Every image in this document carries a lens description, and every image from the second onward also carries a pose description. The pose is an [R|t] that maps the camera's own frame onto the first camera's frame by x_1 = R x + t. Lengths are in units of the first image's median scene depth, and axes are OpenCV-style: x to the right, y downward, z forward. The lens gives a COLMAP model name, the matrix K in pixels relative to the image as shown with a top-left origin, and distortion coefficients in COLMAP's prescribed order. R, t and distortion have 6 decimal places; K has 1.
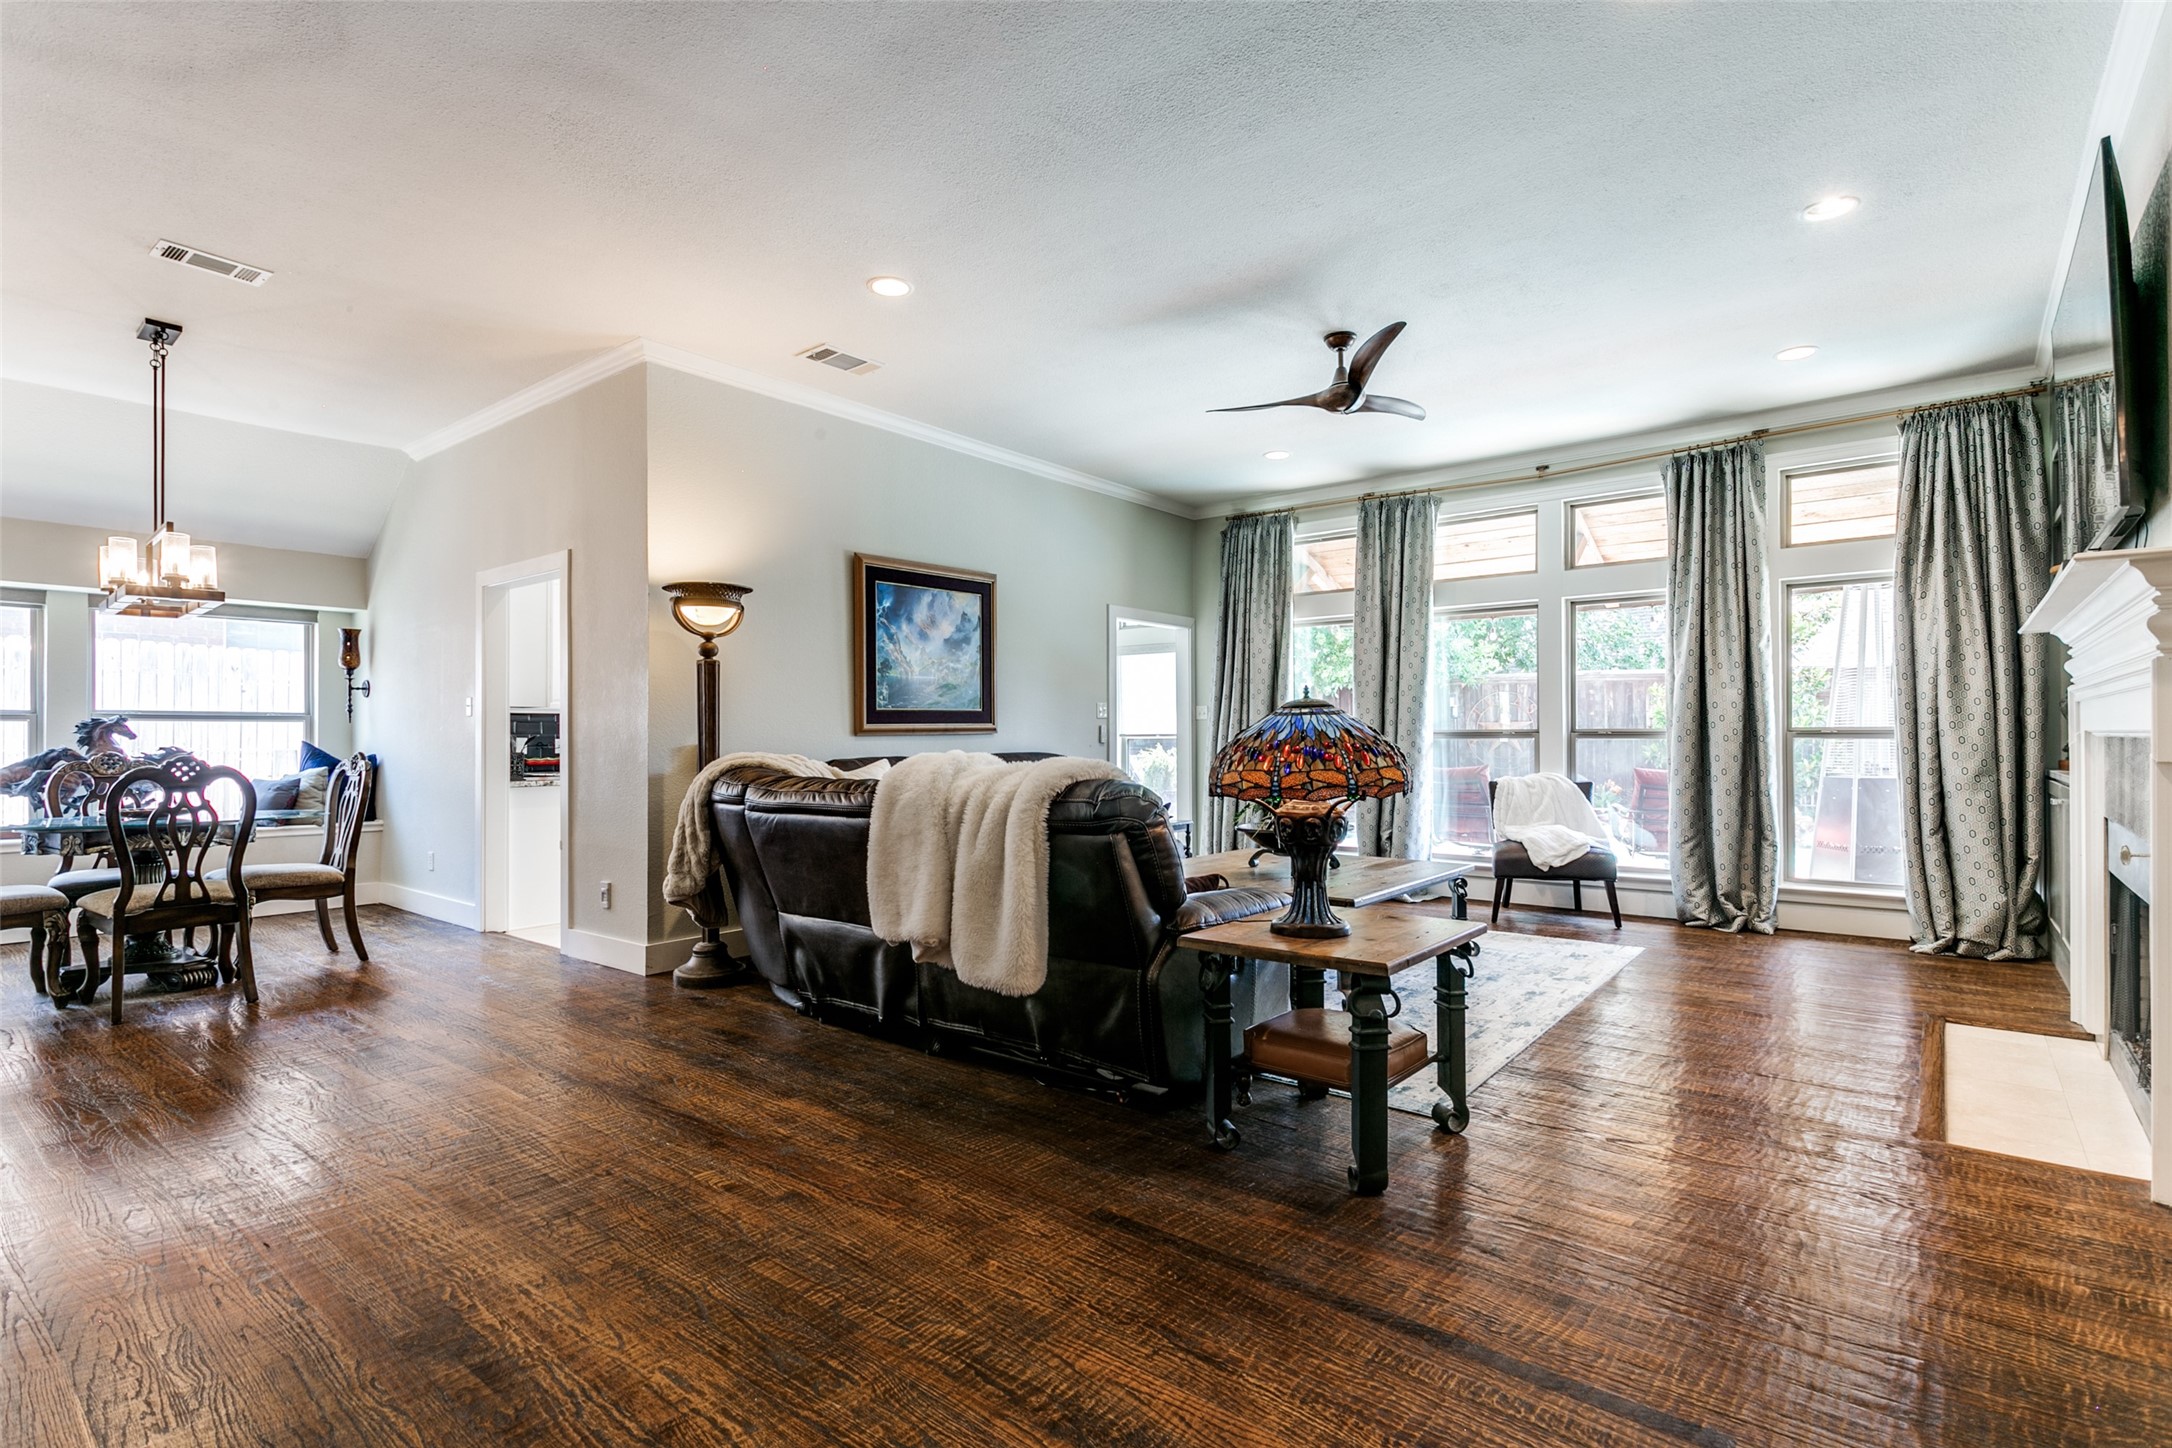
lens RADIAL K [[1039.5, 0, 1084.9], [0, 1039.5, 745.6], [0, 0, 1]] dist [0.012513, -0.004556]
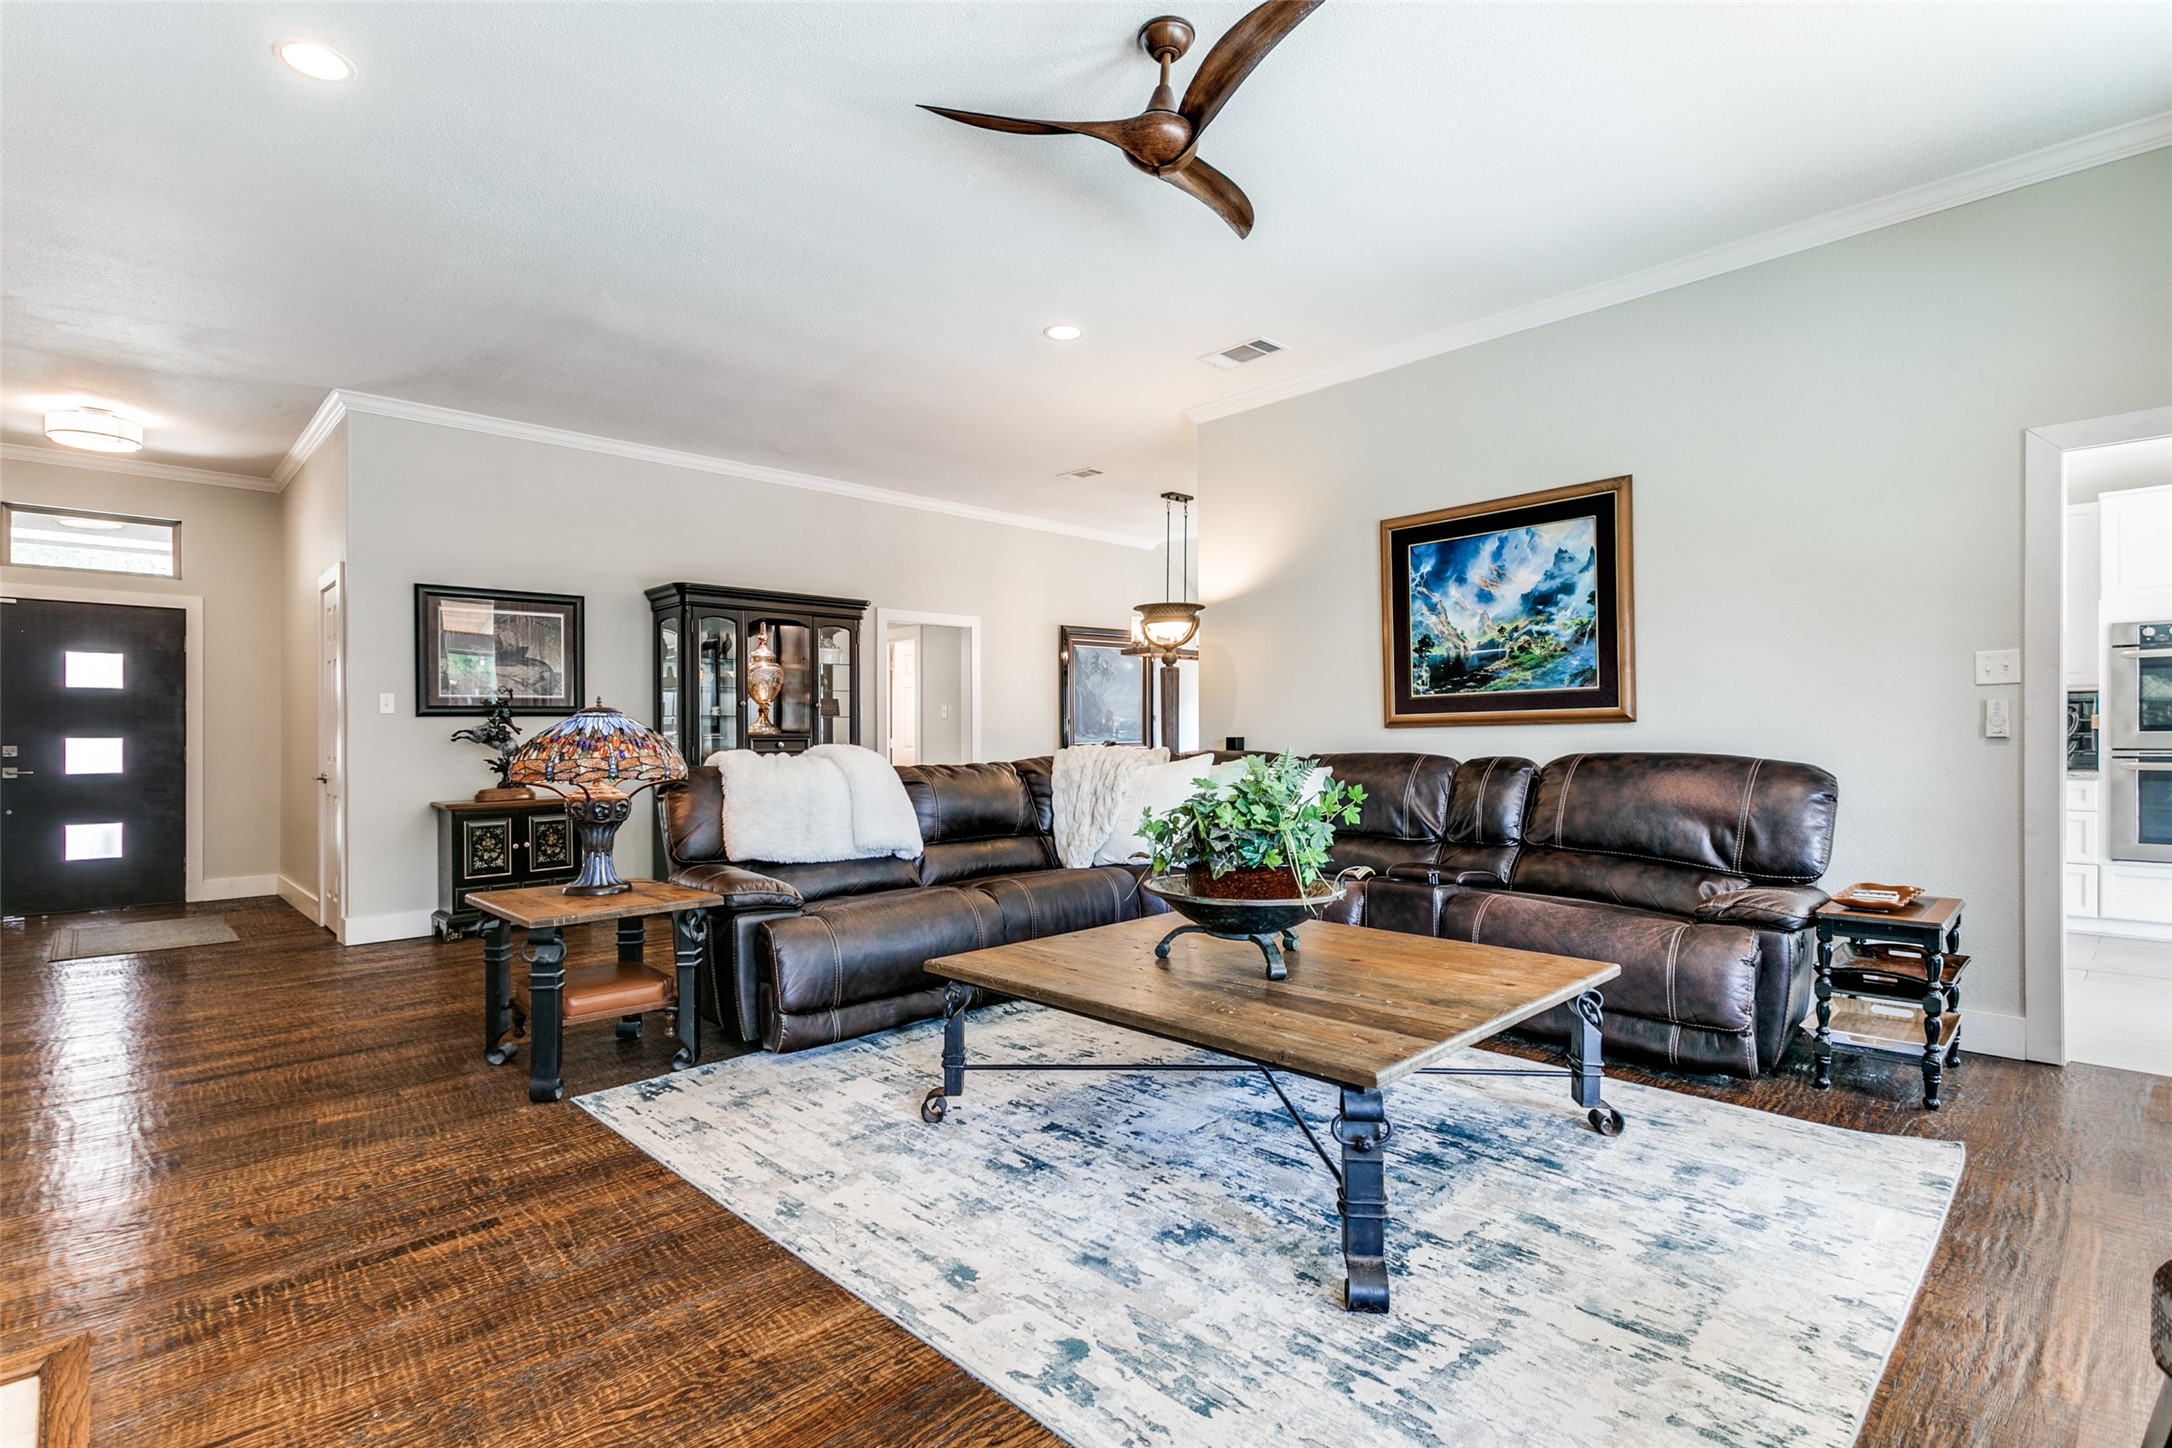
lens RADIAL K [[1039.5, 0, 1083.8], [0, 1039.5, 748.5], [0, 0, 1]] dist [0.012513, -0.004556]
pose [[-0.122539, 0.018903, -0.992284, 0.641273], [0.001143, 0.999821, 0.018905, -0.008782], [0.992463, 0.001182, -0.122539, 0.799544]]
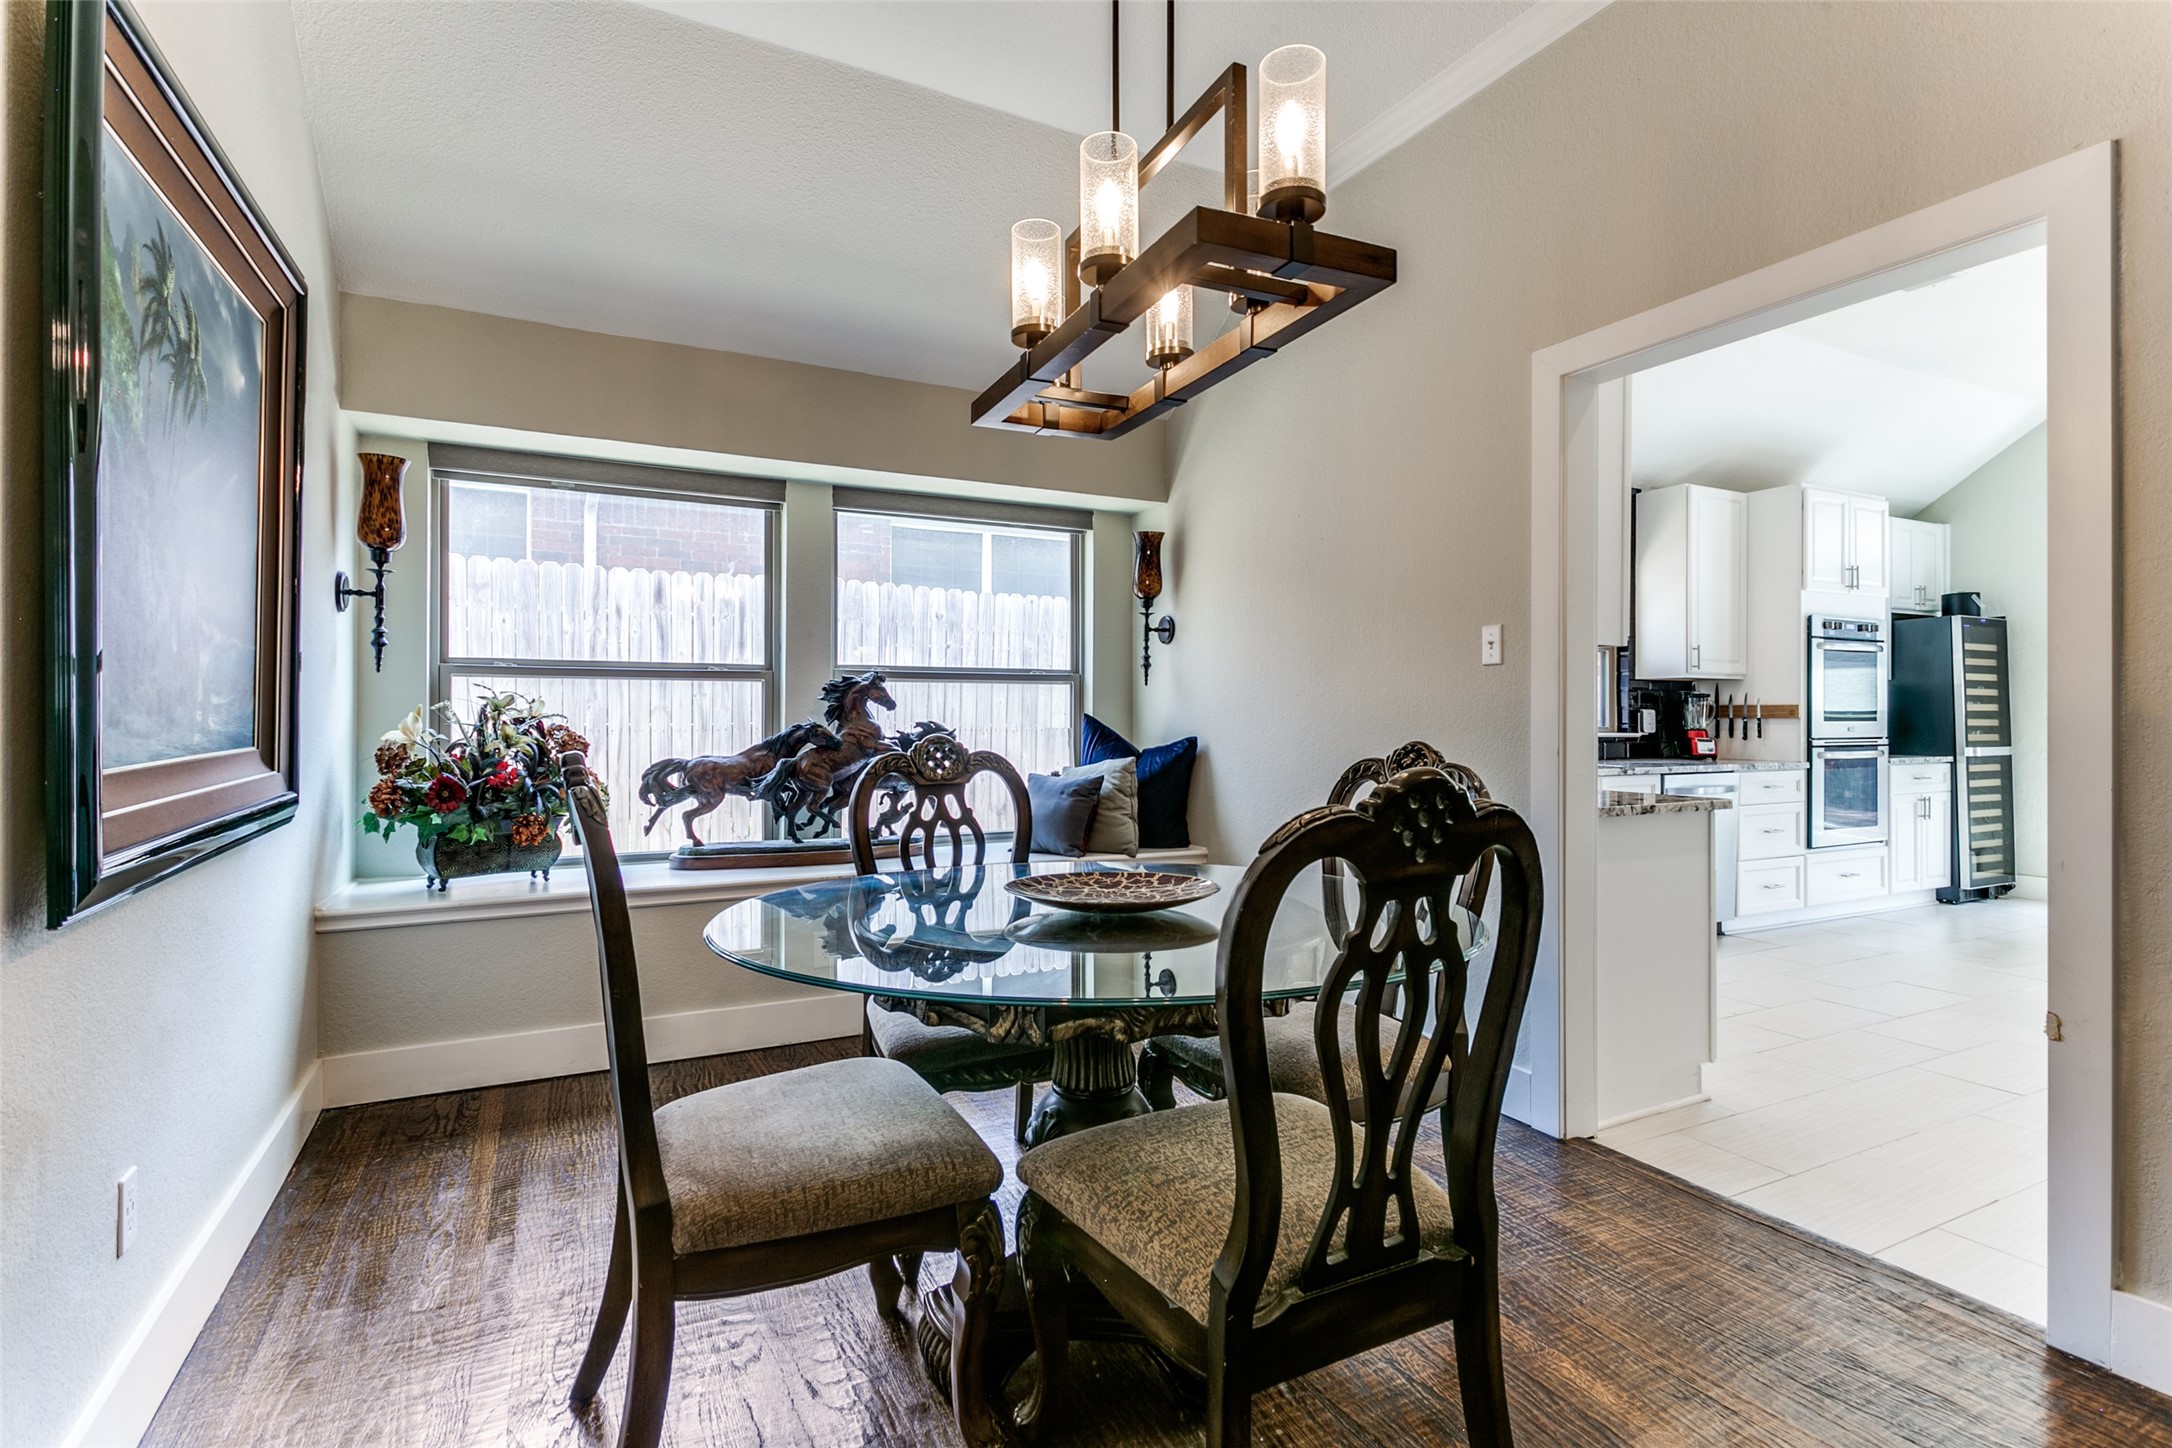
lens RADIAL K [[1039.5, 0, 1077.9], [0, 1039.5, 710.4], [0, 0, 1]] dist [0.012513, -0.004556]
pose [[0.914832, 0.003813, -0.403817, -0.564853], [-0.007513, 0.999943, -0.007579, -0.001904], [0.403765, 0.009967, 0.914808, 0.482663]]
